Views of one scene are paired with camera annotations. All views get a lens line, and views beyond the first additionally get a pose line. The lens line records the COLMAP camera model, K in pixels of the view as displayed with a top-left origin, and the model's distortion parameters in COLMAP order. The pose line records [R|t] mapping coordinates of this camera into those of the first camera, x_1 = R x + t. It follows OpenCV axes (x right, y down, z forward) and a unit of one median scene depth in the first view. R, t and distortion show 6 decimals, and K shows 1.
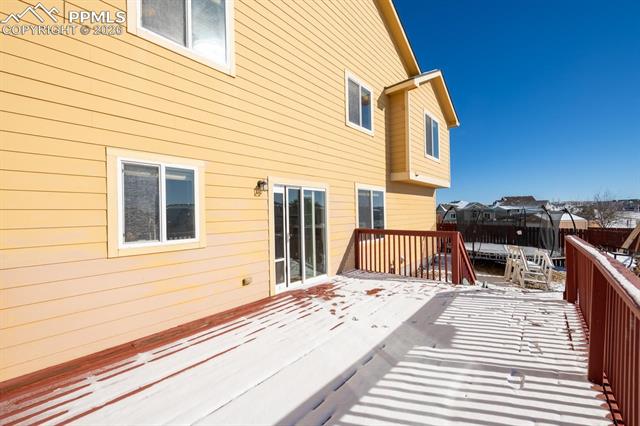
lens RADIAL K [[258.1, 0, 316.4], [0, 258.1, 216.1], [0, 0, 1]] dist [-0.014181, -0.000674]
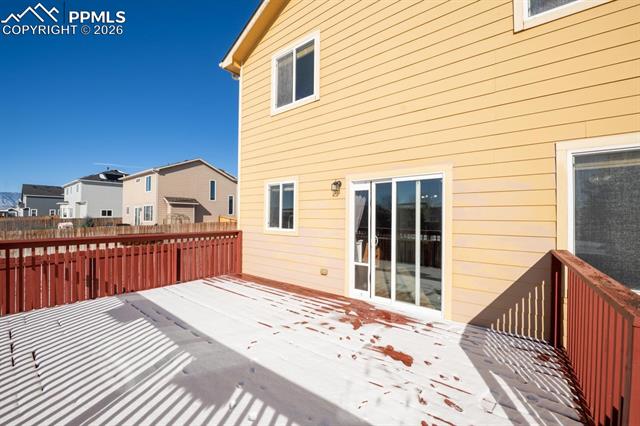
lens RADIAL K [[258.1, 0, 319.6], [0, 258.1, 213.5], [0, 0, 1]] dist [-0.014181, -0.000674]
pose [[0.051711, 0.008602, -0.998625, 0.882064], [-0.016312, 0.999837, 0.007767, -0.014393], [0.998529, 0.015888, 0.051843, 0.934216]]
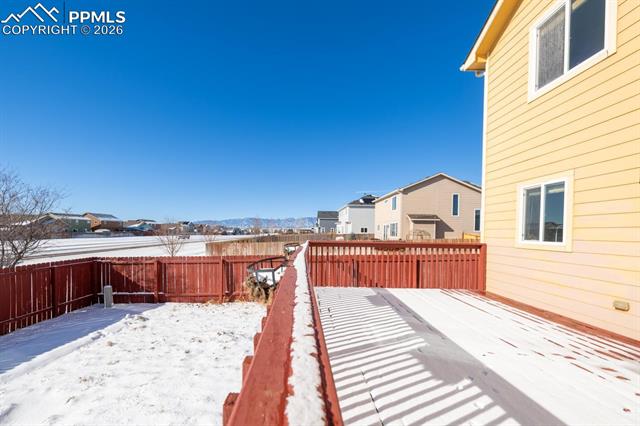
lens RADIAL K [[264.1, 0, 304.5], [0, 264.1, 236.0], [0, 0, 1]] dist [0.000941, -0.000637]
pose [[-0.760149, 0.019851, -0.649445, 0.982290], [-0.004655, 0.999341, 0.035995, 0.019500], [0.649732, 0.030385, -0.759556, 0.994990]]
